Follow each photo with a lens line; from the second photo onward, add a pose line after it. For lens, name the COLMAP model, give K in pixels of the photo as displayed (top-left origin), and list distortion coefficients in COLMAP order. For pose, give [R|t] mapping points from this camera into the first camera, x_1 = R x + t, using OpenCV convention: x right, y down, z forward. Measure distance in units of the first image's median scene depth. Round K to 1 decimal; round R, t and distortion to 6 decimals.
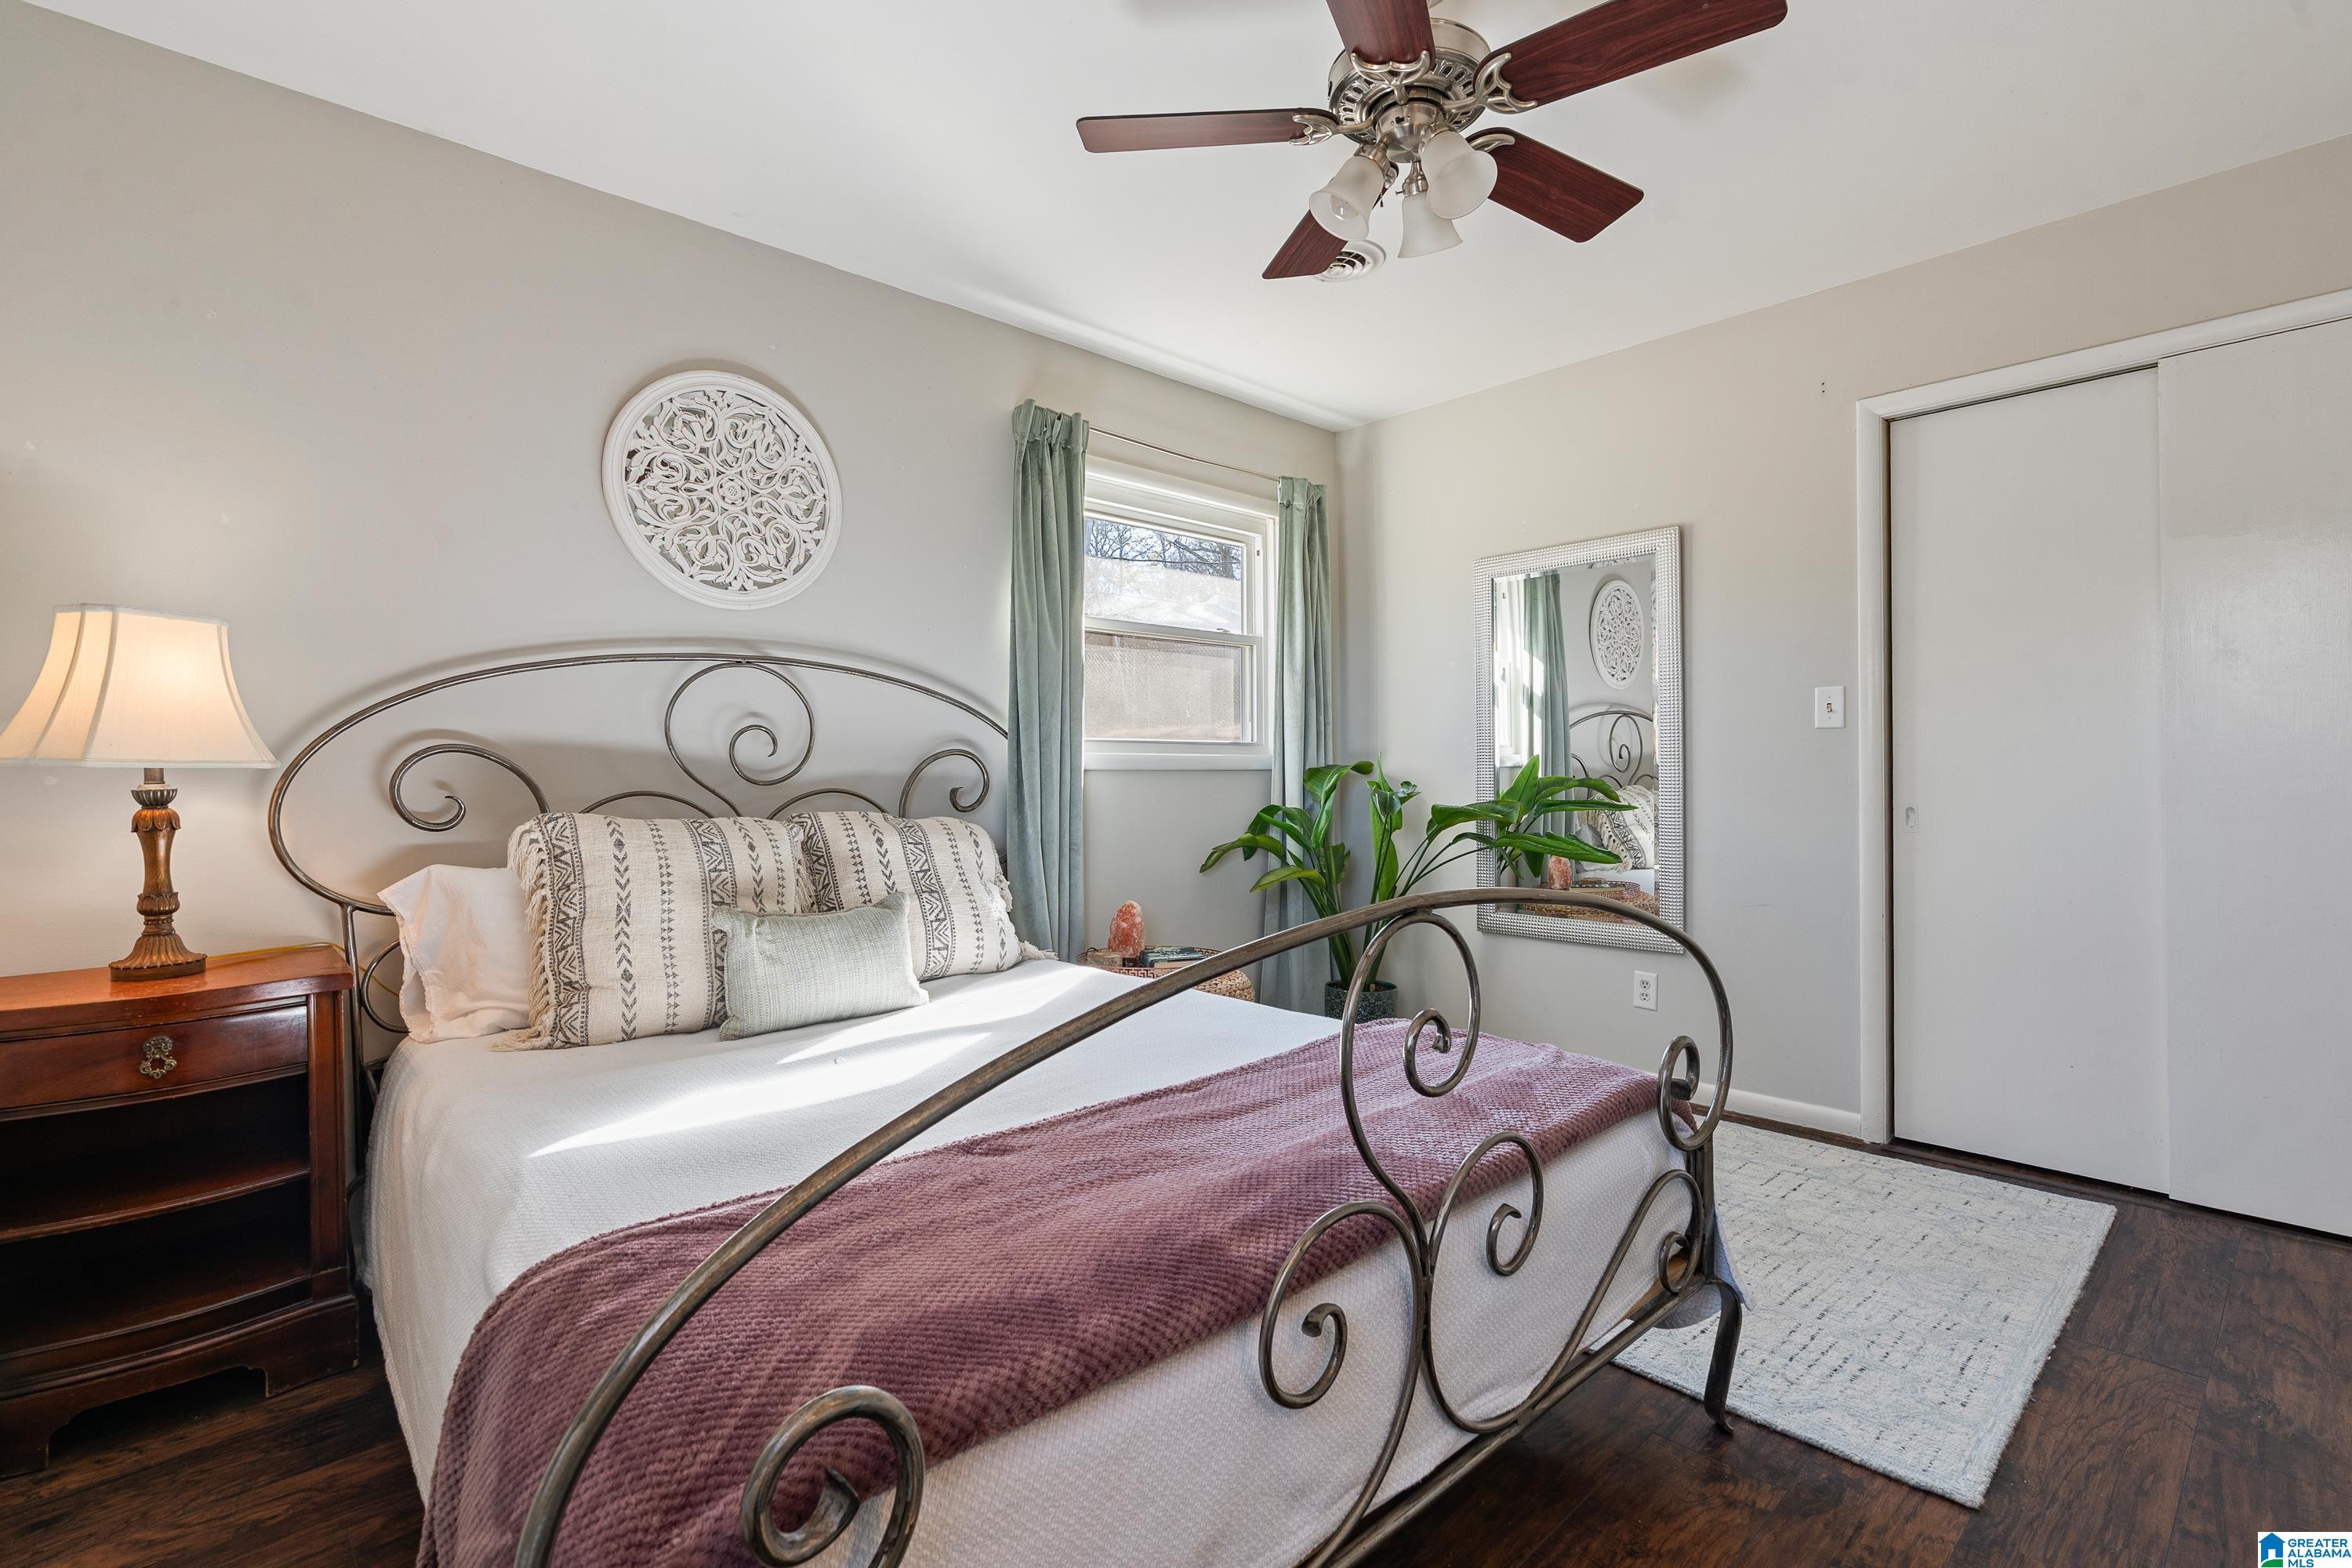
lens RADIAL K [[1073.9, 0, 1176.0], [0, 1073.9, 784.0], [0, 0, 1]] dist [-0.001365, 0.000331]
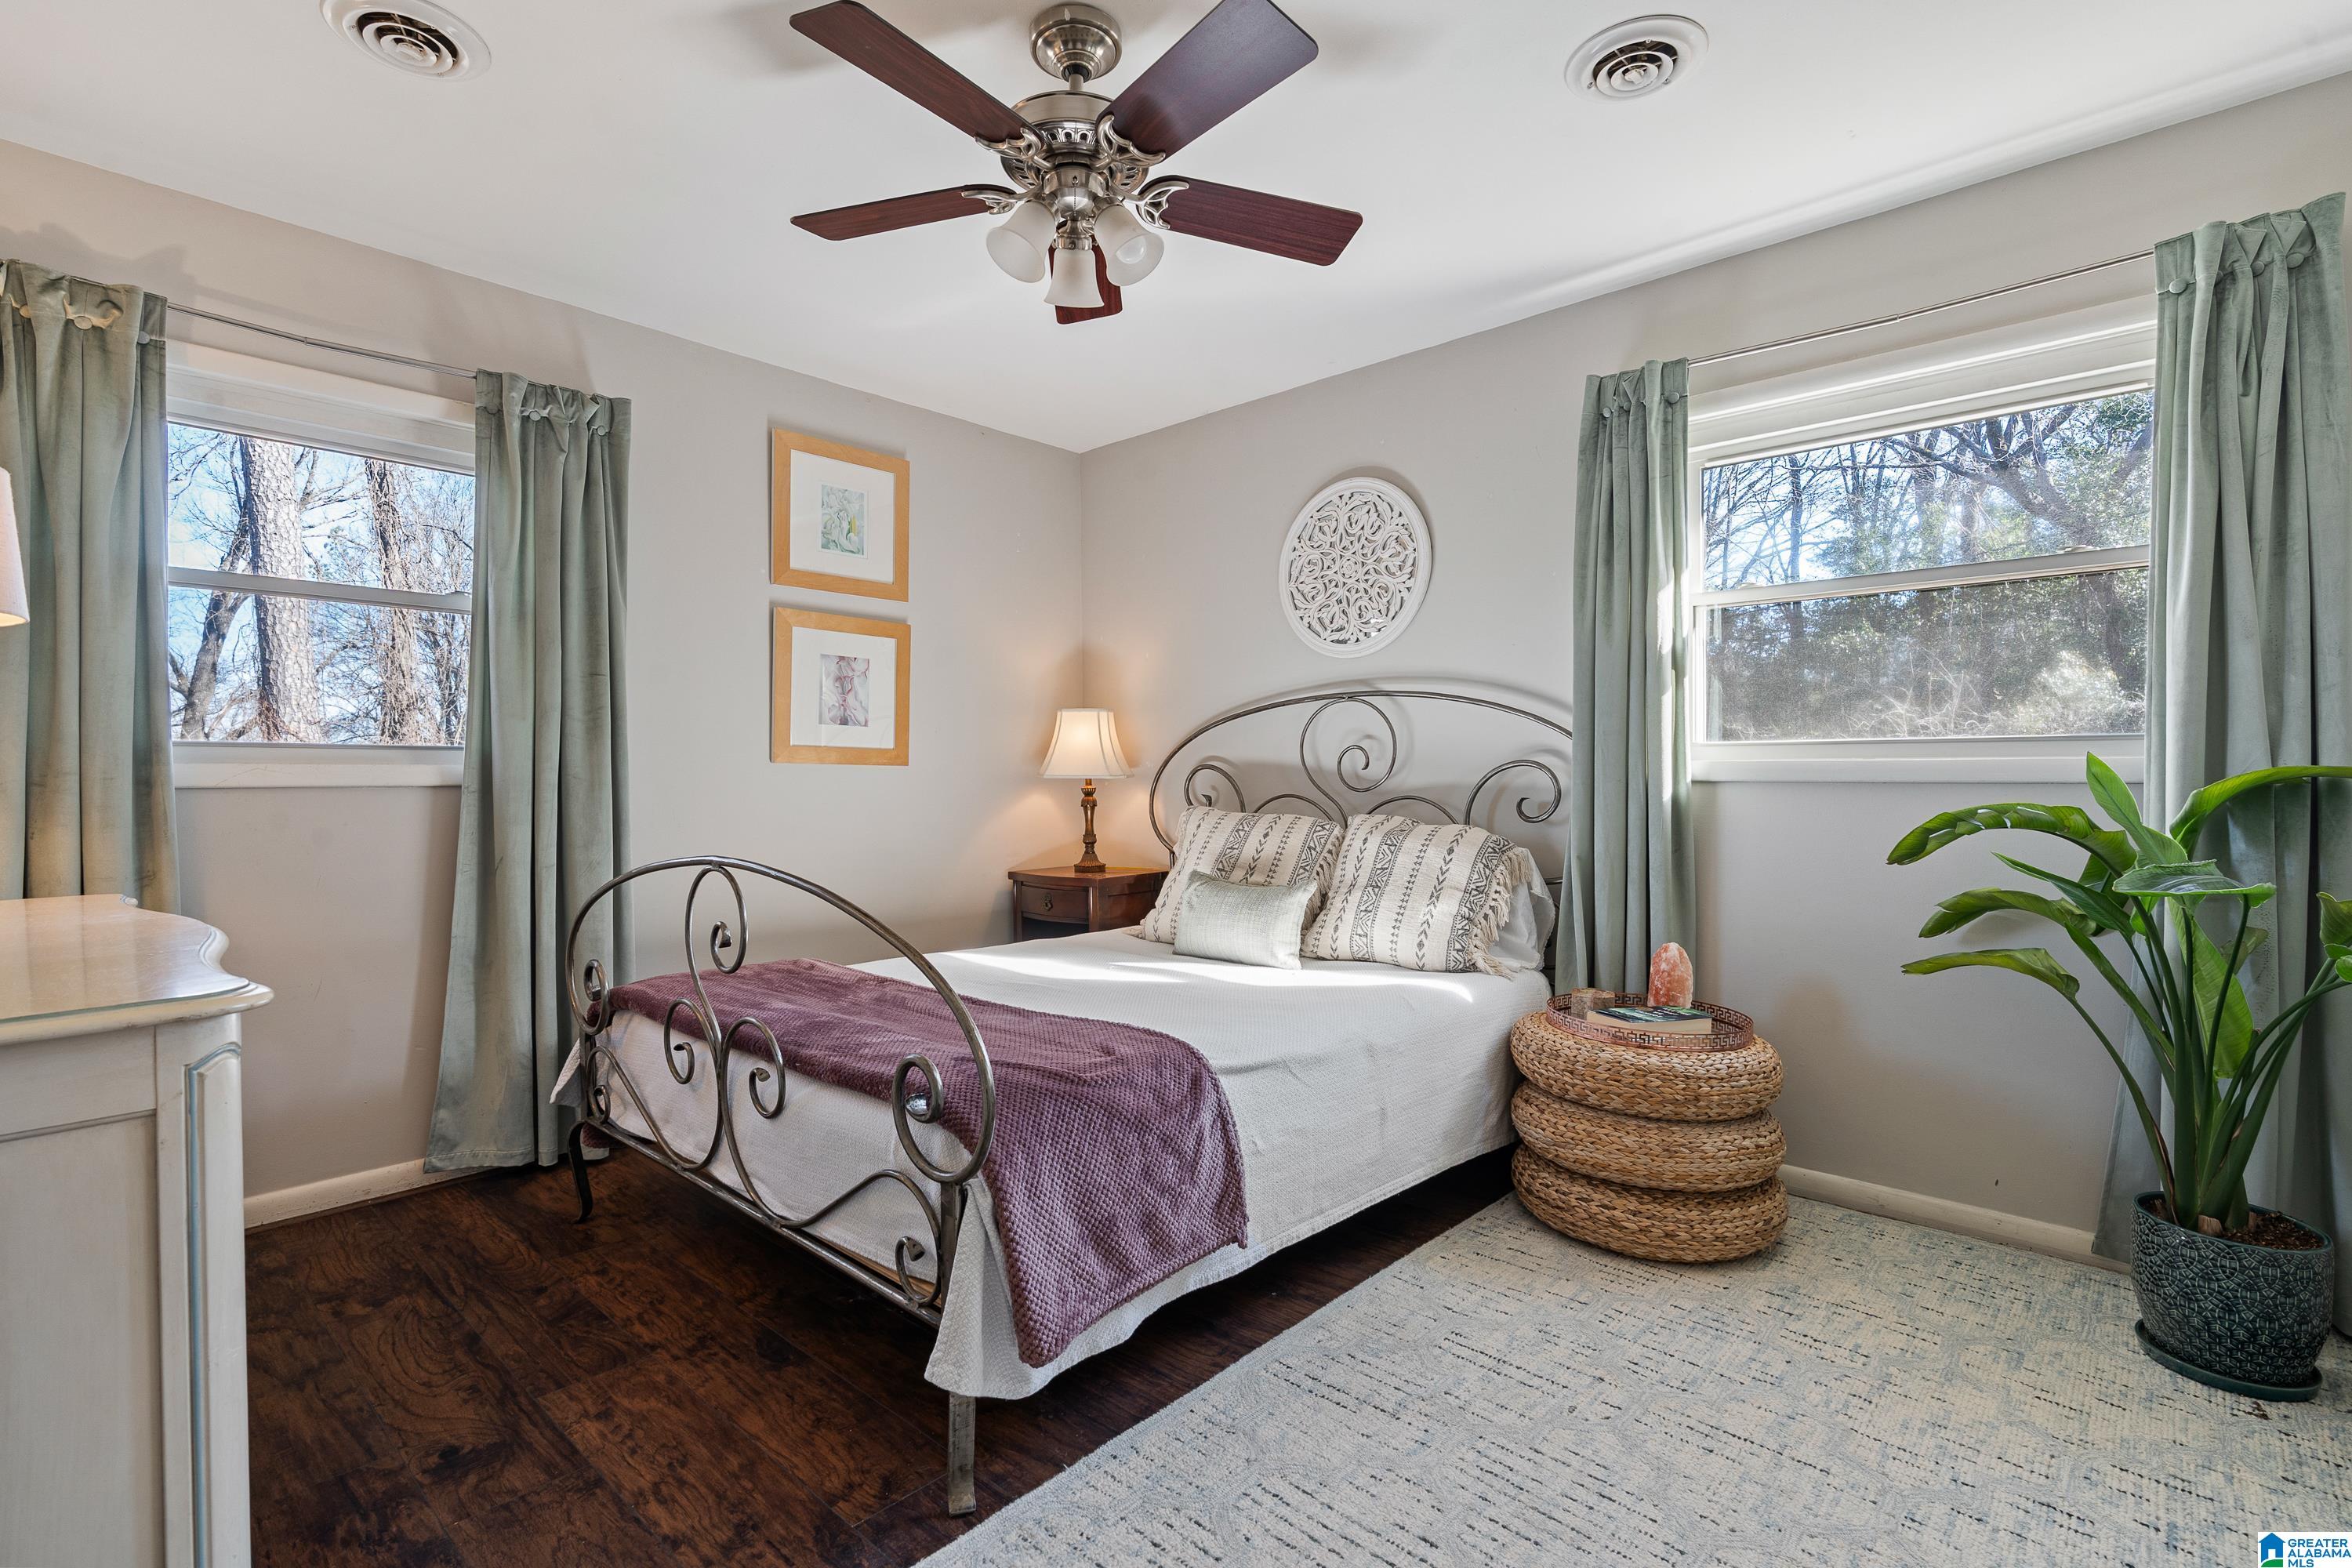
lens RADIAL K [[1073.9, 0, 1176.0], [0, 1073.9, 784.0], [0, 0, 1]] dist [-0.001365, 0.000331]
pose [[0.079155, 0.012391, -0.996785, 0.894845], [-0.009795, 0.999884, 0.011652, -0.021788], [0.996814, 0.008841, 0.079268, 0.694794]]
